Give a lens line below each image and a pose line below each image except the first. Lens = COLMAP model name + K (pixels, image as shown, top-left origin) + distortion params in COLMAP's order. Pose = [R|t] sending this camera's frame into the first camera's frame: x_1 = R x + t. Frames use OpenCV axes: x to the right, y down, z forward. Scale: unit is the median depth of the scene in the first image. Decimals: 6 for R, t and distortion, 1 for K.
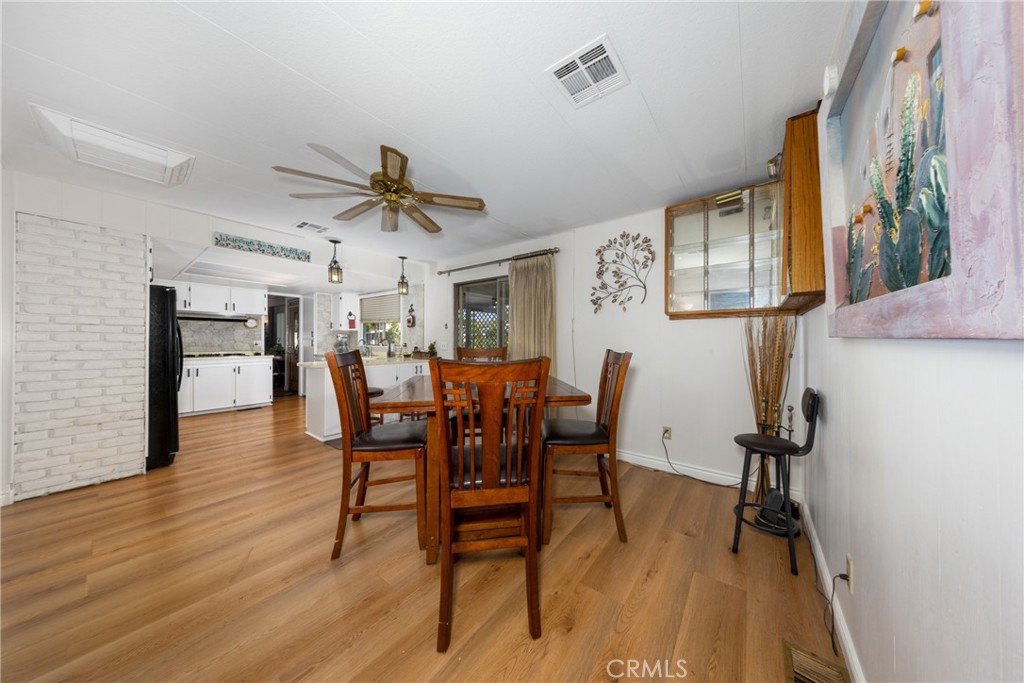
lens RADIAL K [[305.2, 0, 517.0], [0, 305.2, 337.9], [0, 0, 1]] dist [-0.000333, -0.000056]
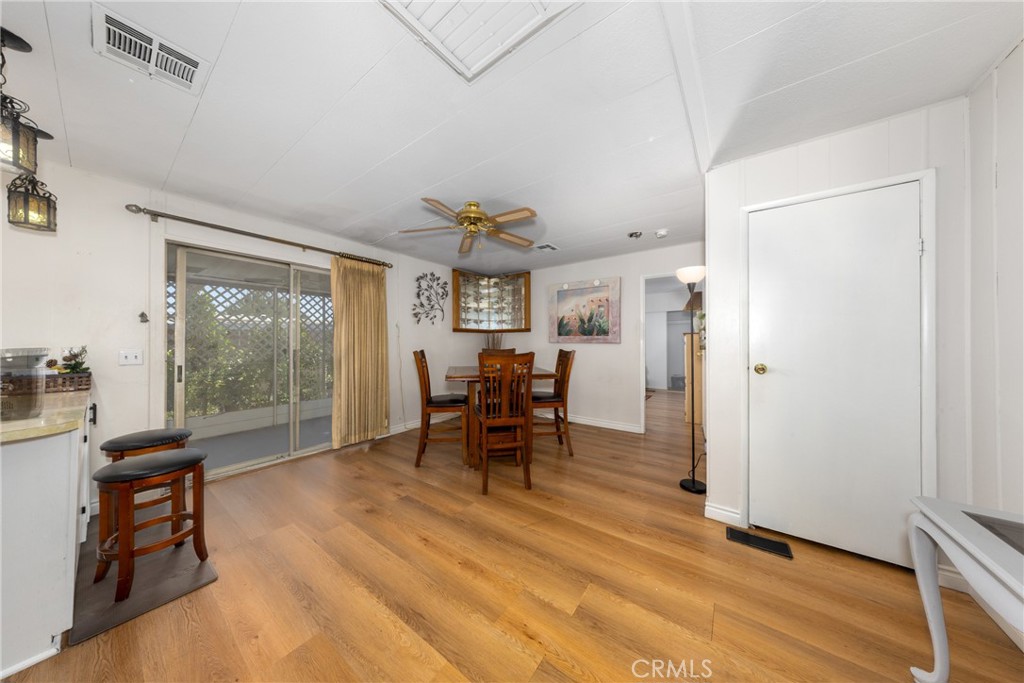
lens RADIAL K [[305.2, 0, 517.0], [0, 305.2, 337.9], [0, 0, 1]] dist [-0.000333, -0.000056]
pose [[-0.016173, 0.012700, 0.999789, -1.134086], [-0.008003, 0.999886, -0.012831, -0.003552], [-0.999837, -0.008209, -0.016069, 0.583645]]
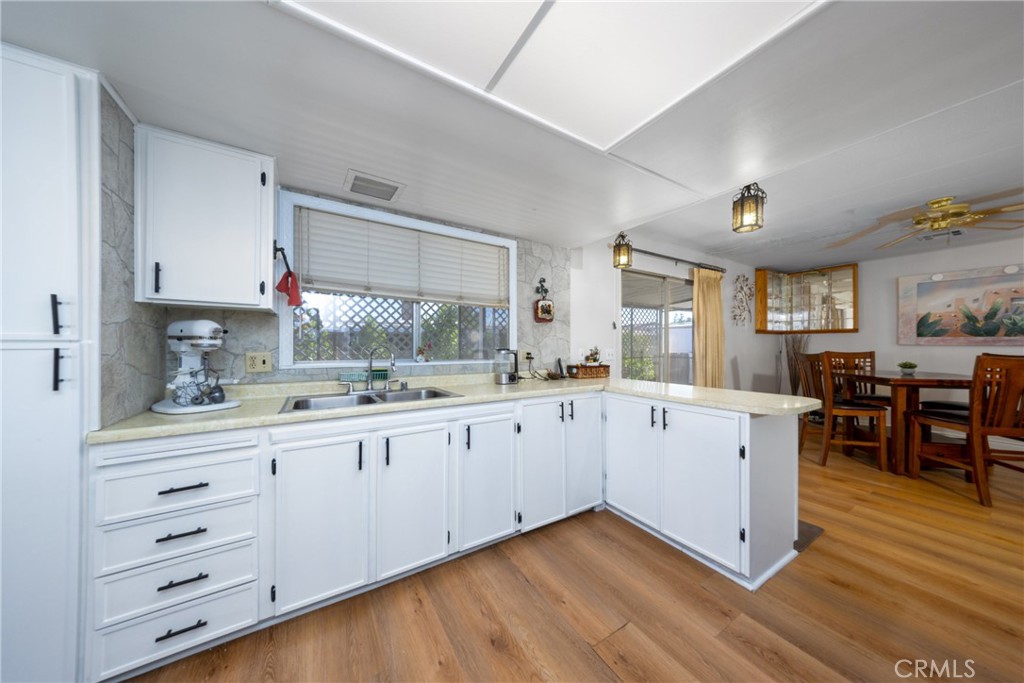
lens RADIAL K [[319.4, 0, 512.0], [0, 319.4, 341.5], [0, 0, 1]] dist [-0.000397, -0.000016]
pose [[0.369652, 0.004778, 0.929158, -1.492869], [-0.007561, 0.999969, -0.002134, 0.001108], [-0.929140, -0.006236, 0.369677, 1.434568]]
